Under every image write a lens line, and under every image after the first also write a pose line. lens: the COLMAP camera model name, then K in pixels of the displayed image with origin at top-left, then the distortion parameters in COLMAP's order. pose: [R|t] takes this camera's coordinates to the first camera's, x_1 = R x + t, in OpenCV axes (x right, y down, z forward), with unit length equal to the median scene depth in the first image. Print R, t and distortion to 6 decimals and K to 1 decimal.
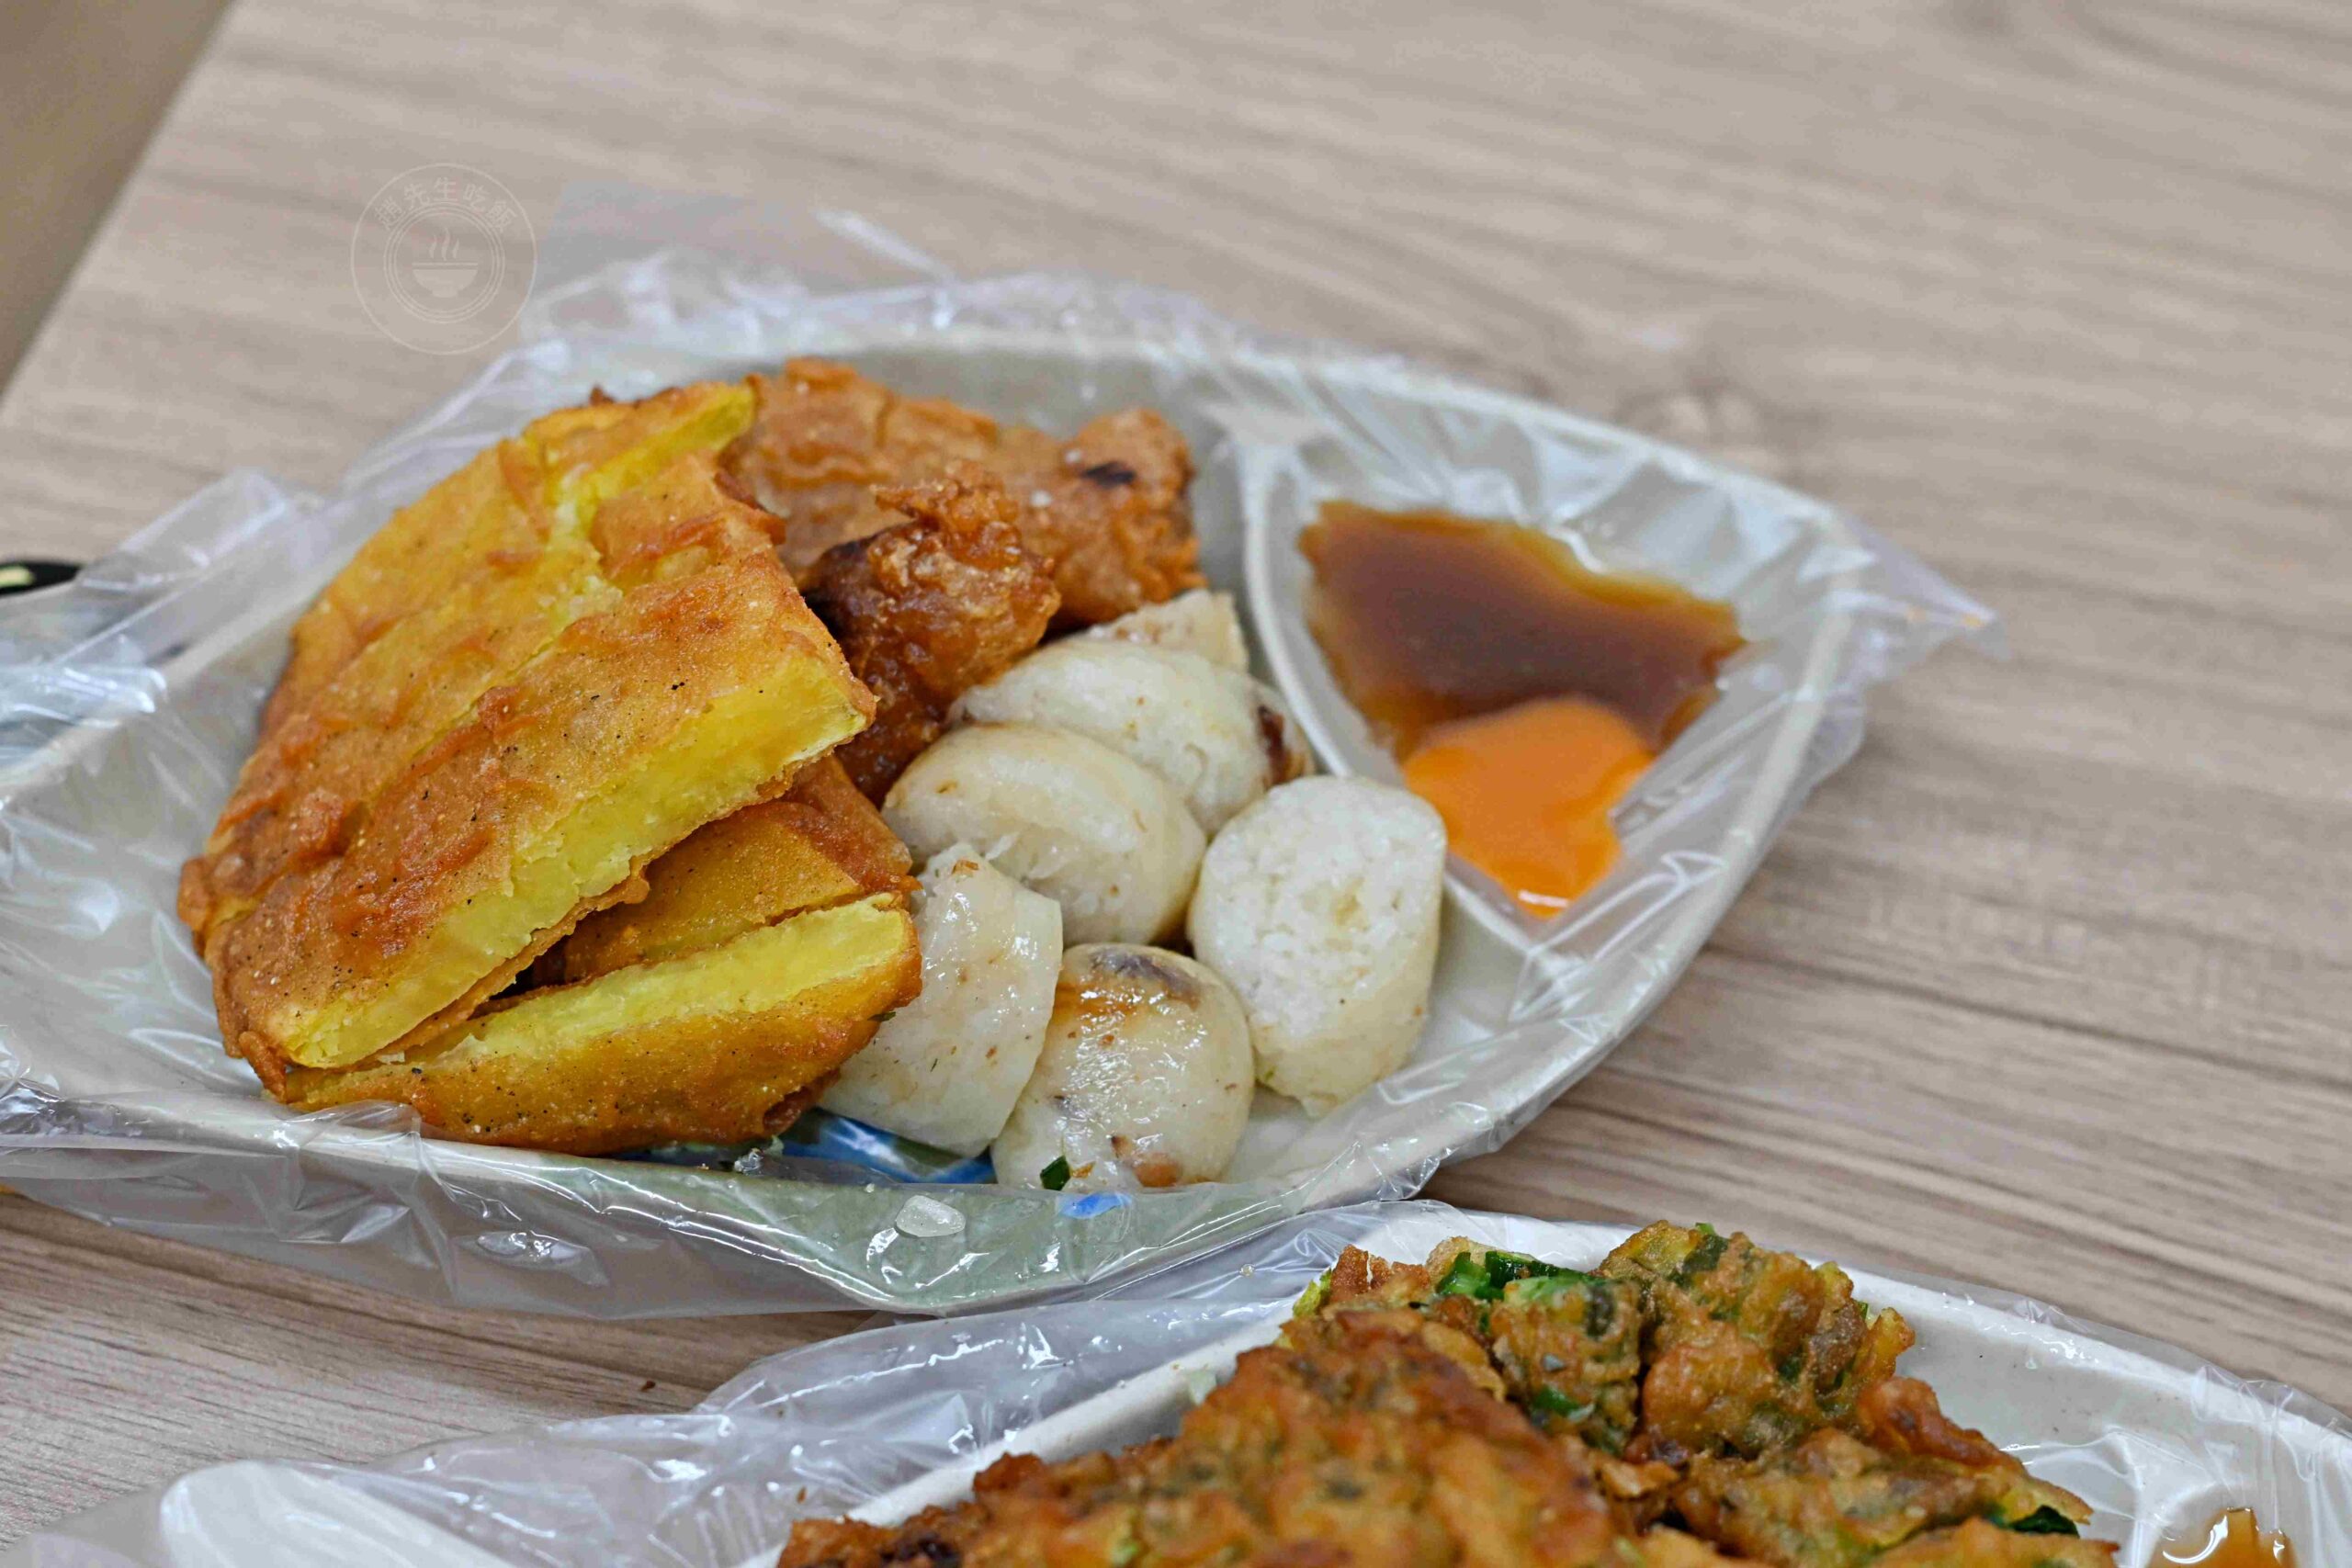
lens RADIAL K [[5265.2, 0, 1176.9], [0, 5265.2, 785.3], [0, 0, 1]] dist [-0.004075, 0.000000]
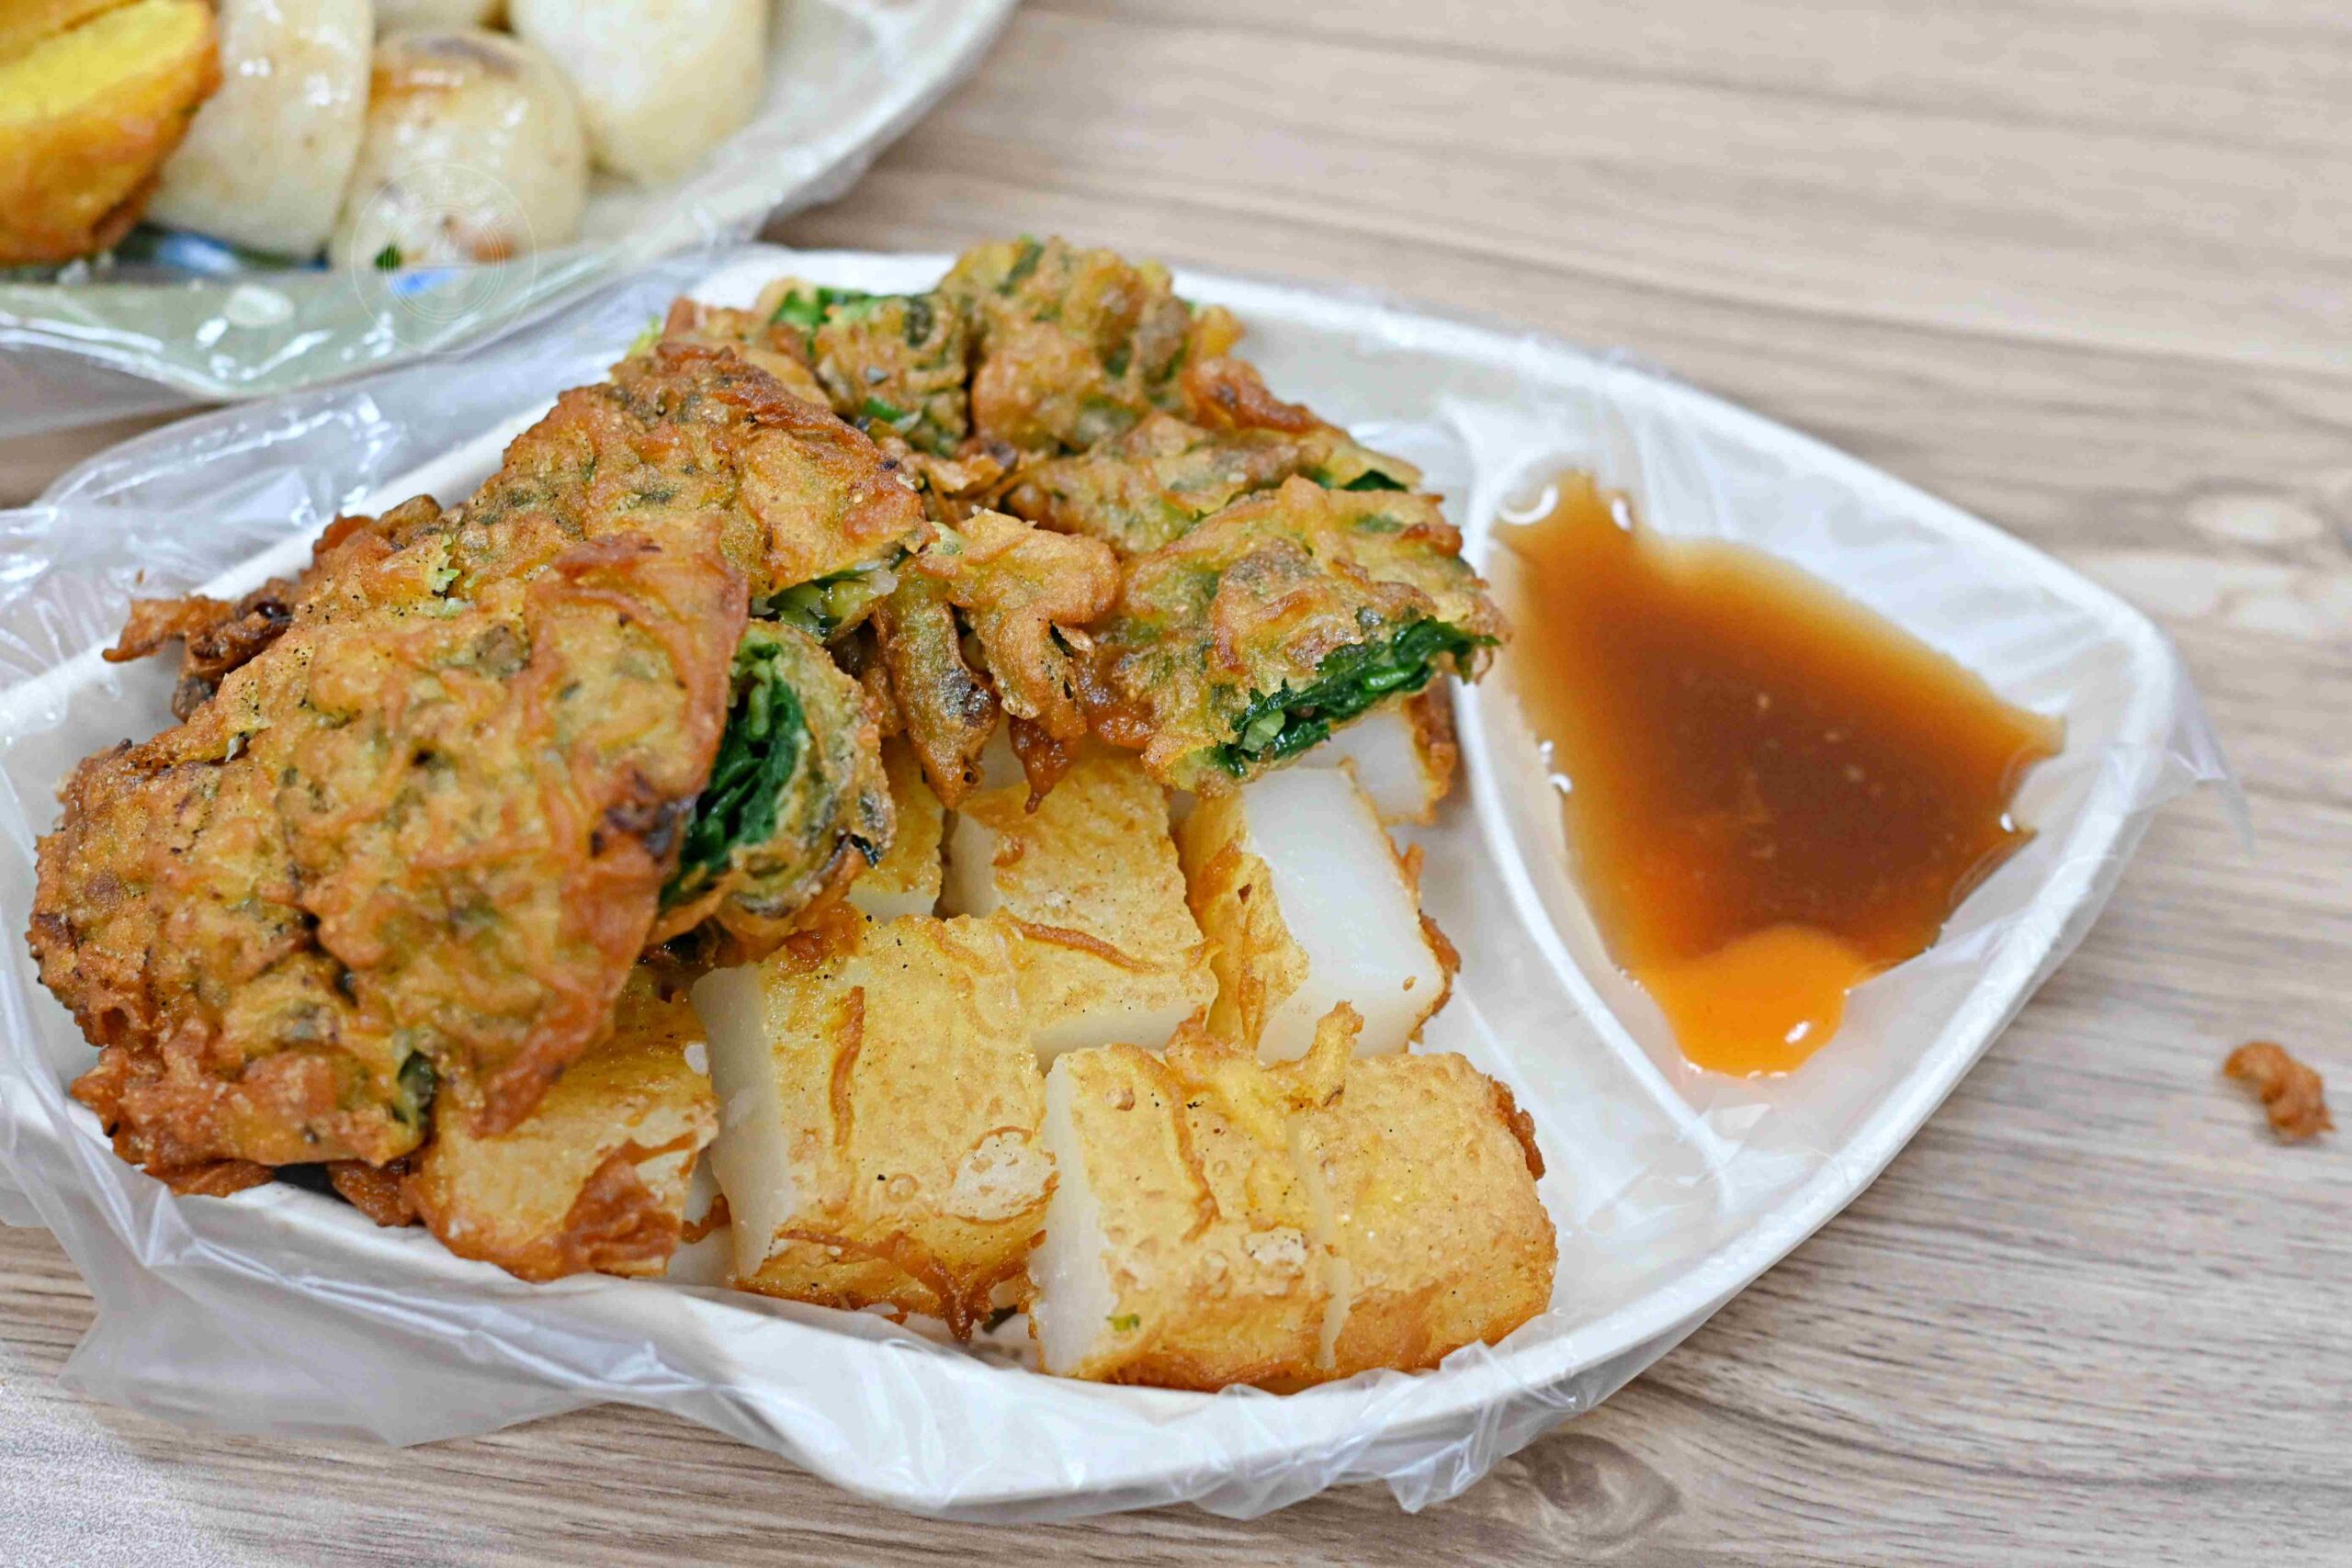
lens RADIAL K [[5265.2, 0, 1184.2], [0, 5265.2, 801.5], [0, 0, 1]] dist [-0.004075, 0.000000]
pose [[0.993674, -0.098751, 0.053475, 0.062704], [0.092103, 0.989082, 0.115039, 0.073657], [-0.064251, -0.109386, 0.991921, -0.009959]]
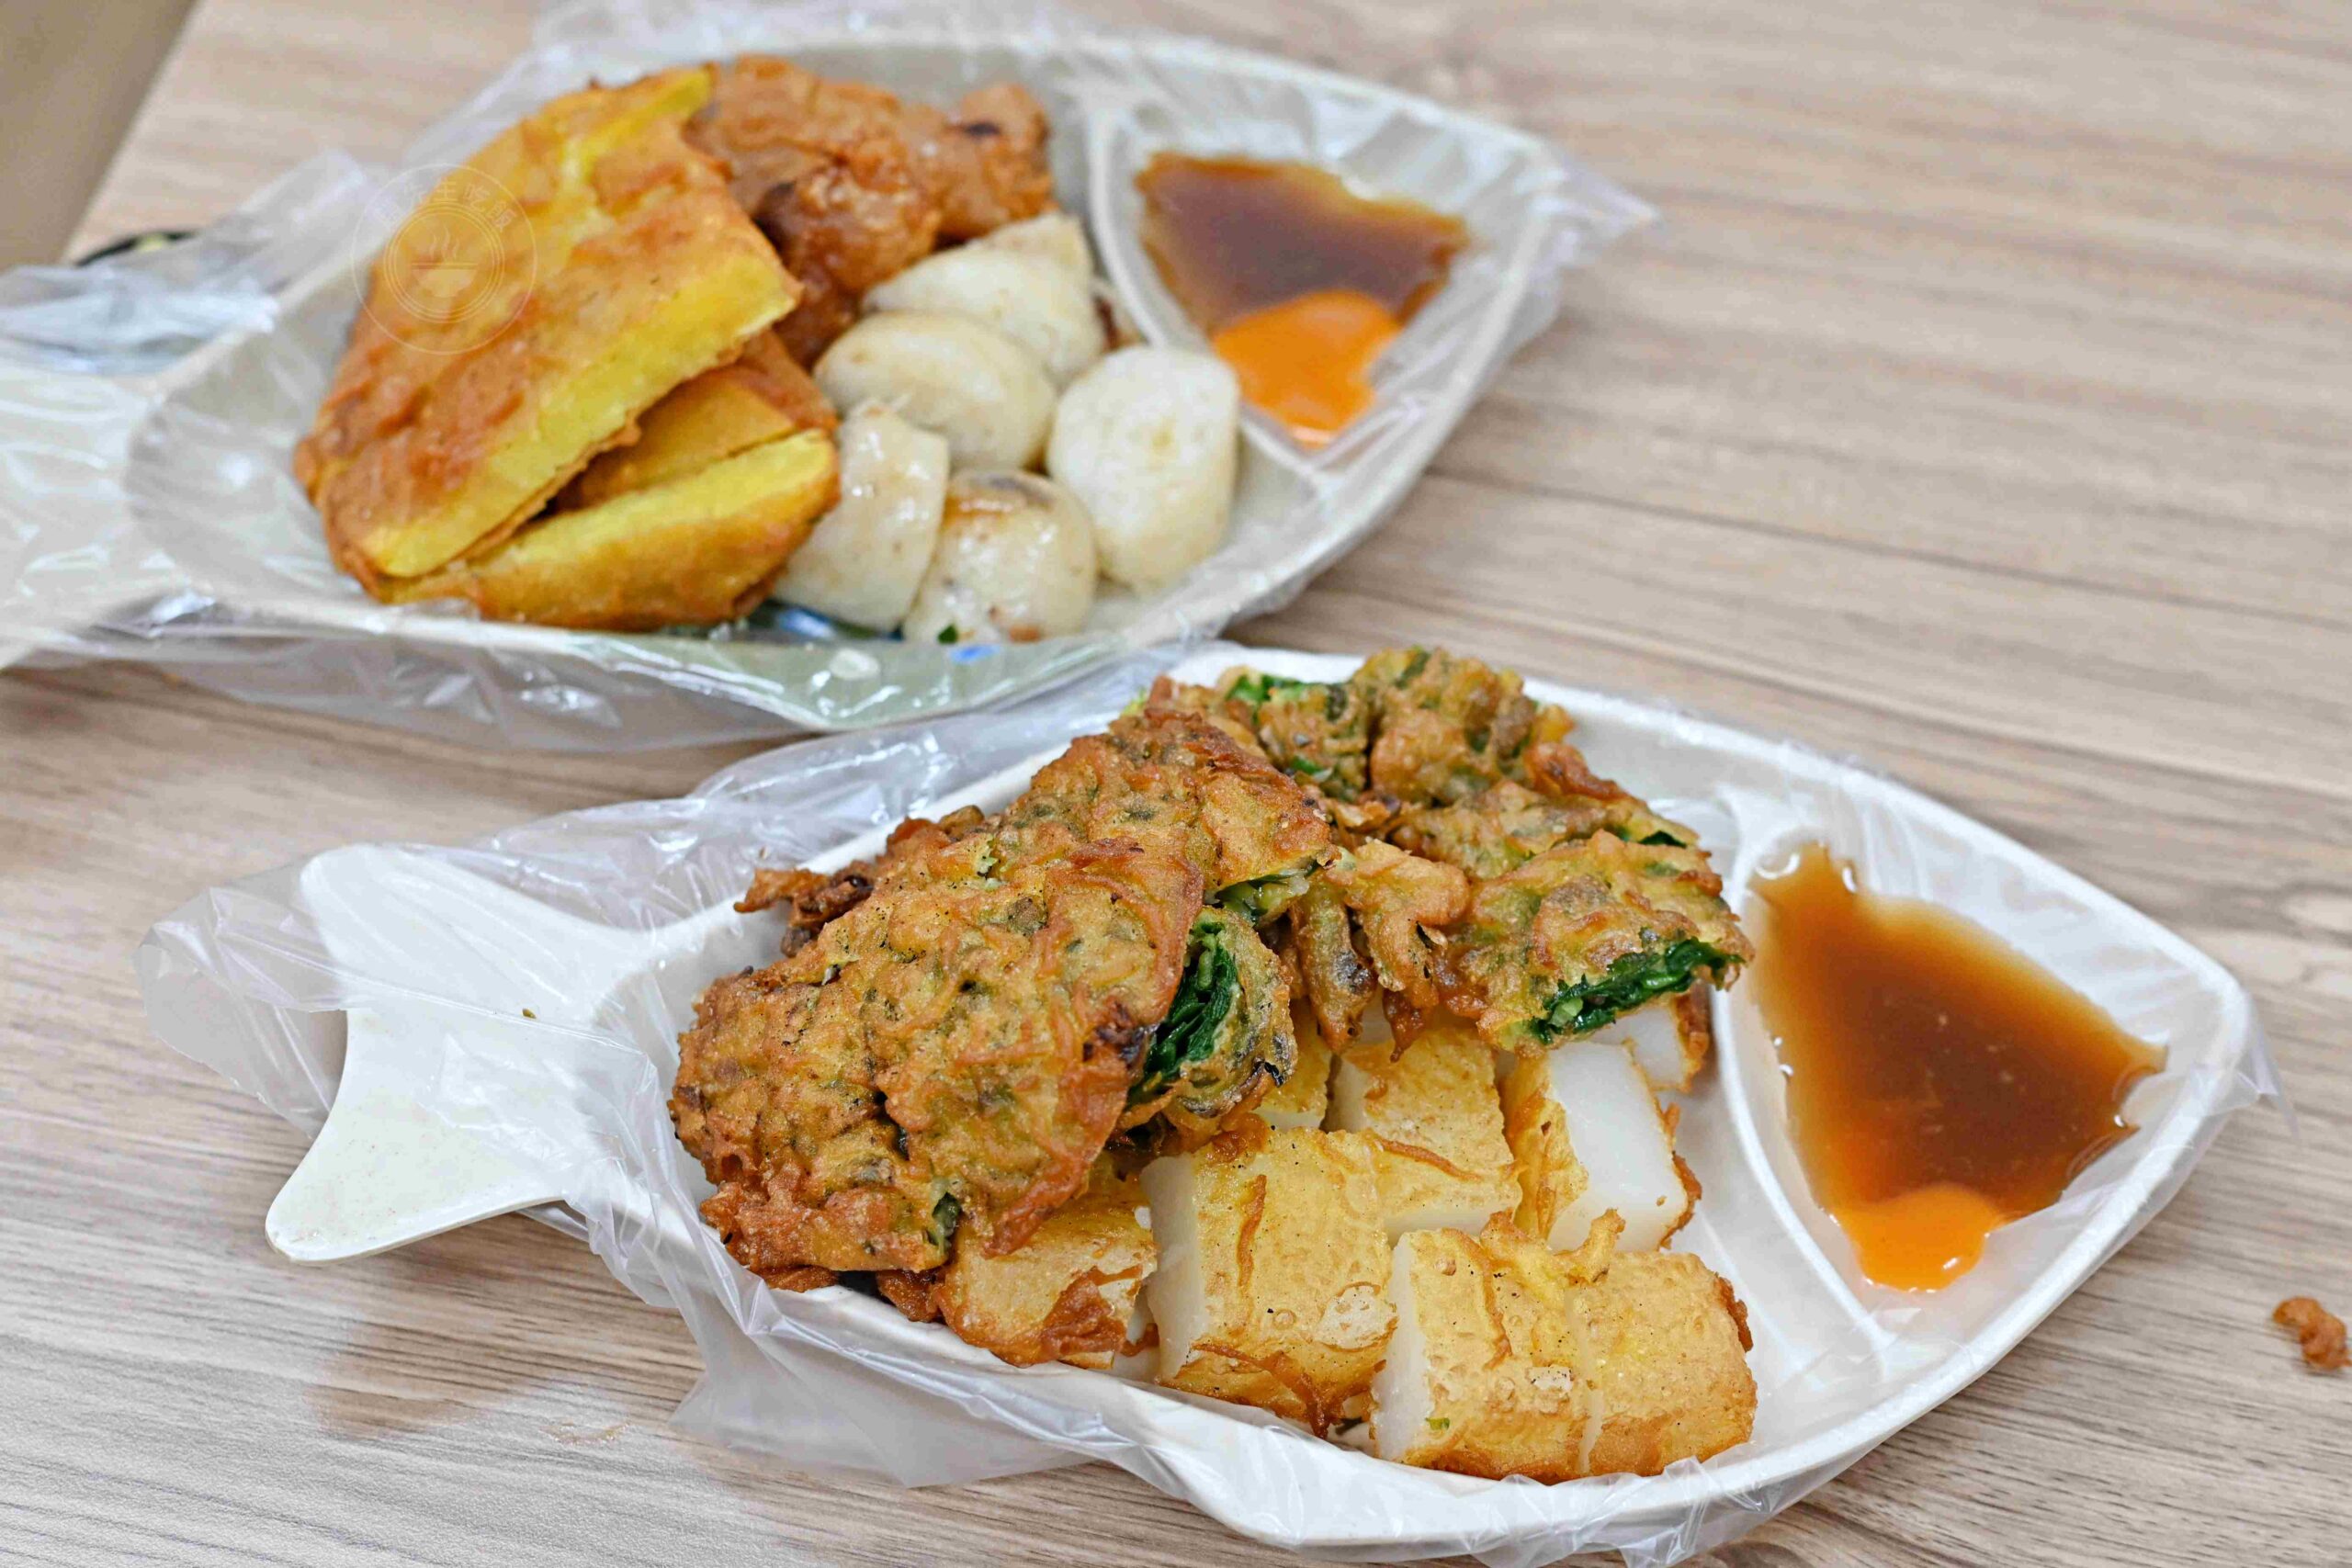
lens RADIAL K [[5265.2, 0, 1177.6], [0, 5265.2, 787.2], [0, 0, 1]] dist [-0.004075, 0.000000]
pose [[0.999301, -0.034178, -0.015139, 0.054610], [0.034614, 0.998965, 0.029517, 0.073871], [0.014114, -0.030021, 0.999450, -0.350708]]
